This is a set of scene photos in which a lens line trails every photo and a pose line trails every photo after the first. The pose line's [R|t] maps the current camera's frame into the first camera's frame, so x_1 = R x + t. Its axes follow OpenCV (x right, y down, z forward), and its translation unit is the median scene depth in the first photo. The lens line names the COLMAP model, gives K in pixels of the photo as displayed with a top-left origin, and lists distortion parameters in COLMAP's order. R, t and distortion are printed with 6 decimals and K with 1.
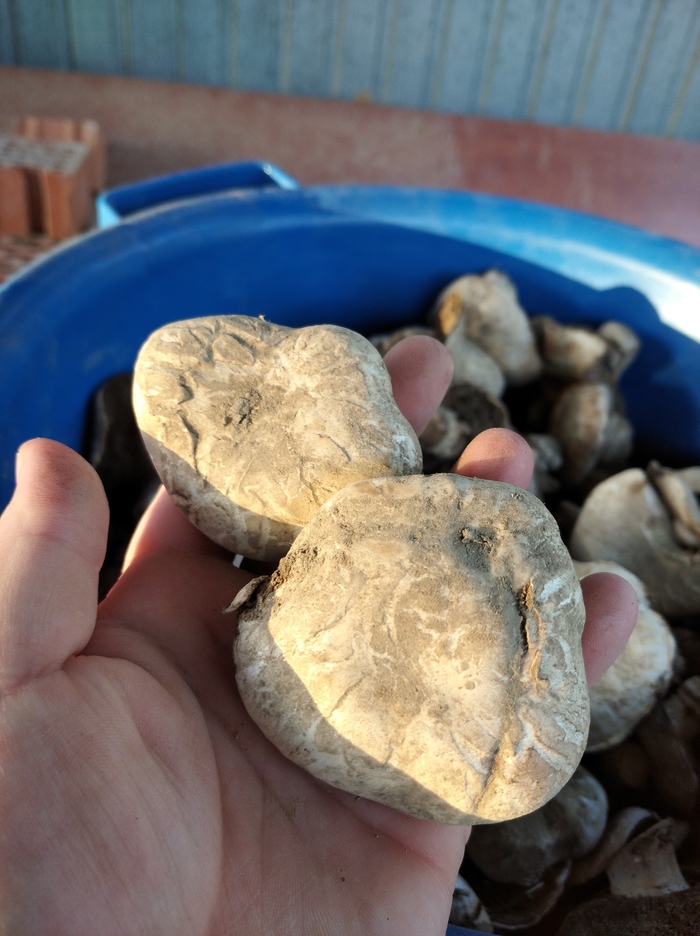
lens RADIAL K [[791.2, 0, 351.5], [0, 791.2, 464.0], [0, 0, 1]] dist [0.023050, -0.076235]
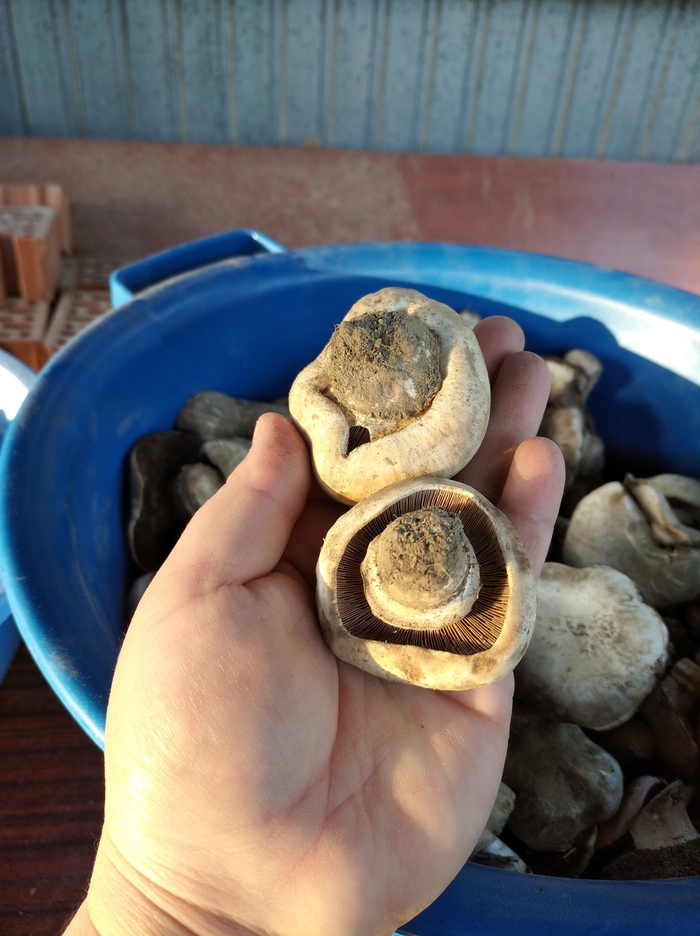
lens RADIAL K [[773.6, 0, 350.0], [0, 773.6, 468.0], [0, 0, 1]] dist [0.056447, -0.115461]
pose [[0.995328, -0.086272, 0.043347, -0.052794], [0.087228, 0.995974, -0.020668, -0.018005], [-0.041389, 0.024352, 0.998846, -0.083149]]
